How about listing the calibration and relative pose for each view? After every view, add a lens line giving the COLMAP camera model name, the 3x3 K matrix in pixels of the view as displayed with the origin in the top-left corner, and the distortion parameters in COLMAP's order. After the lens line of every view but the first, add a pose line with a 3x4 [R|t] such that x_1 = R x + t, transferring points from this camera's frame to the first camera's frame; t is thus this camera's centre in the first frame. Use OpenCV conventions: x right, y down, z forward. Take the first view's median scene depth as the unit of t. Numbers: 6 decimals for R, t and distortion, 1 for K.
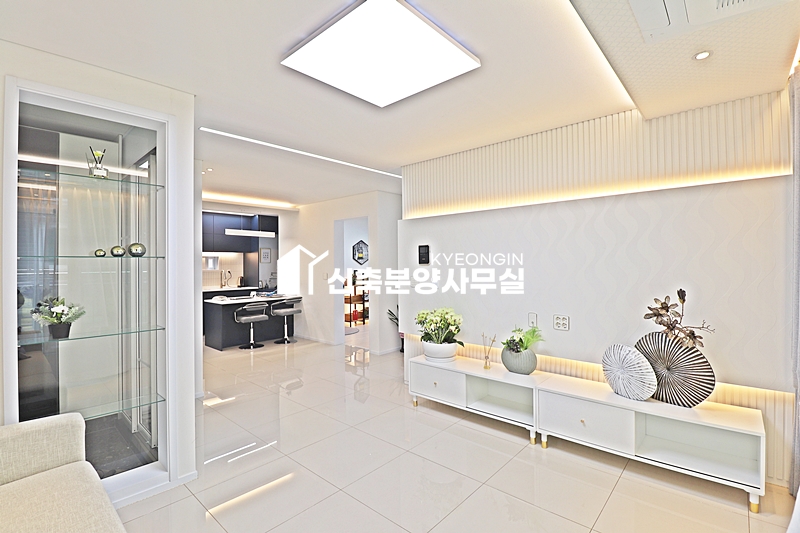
lens RADIAL K [[375.3, 0, 395.5], [0, 375.3, 265.7], [0, 0, 1]] dist [-0.003553, -0.000792]
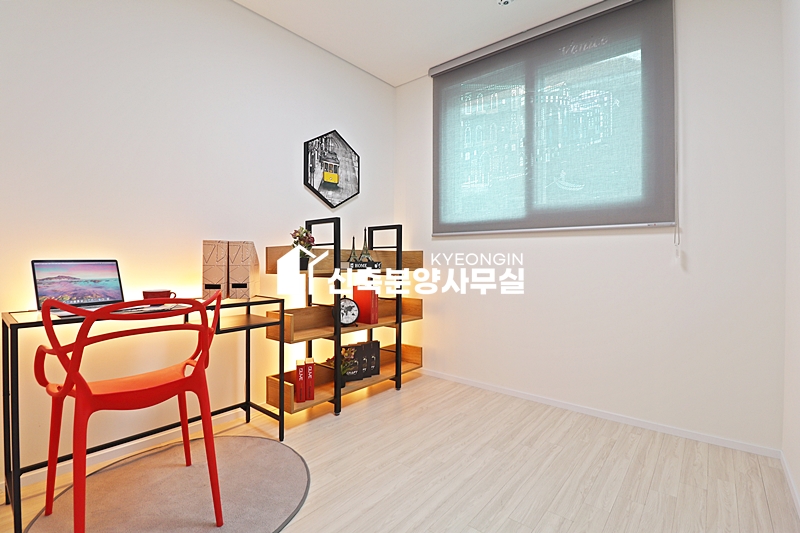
lens RADIAL K [[375.3, 0, 401.2], [0, 375.3, 263.5], [0, 0, 1]] dist [-0.003553, -0.000792]
pose [[0.999277, 0.014081, 0.035313, -0.044677], [-0.014359, 0.999868, 0.007630, 0.041431], [-0.035201, -0.008131, 0.999347, 0.689079]]
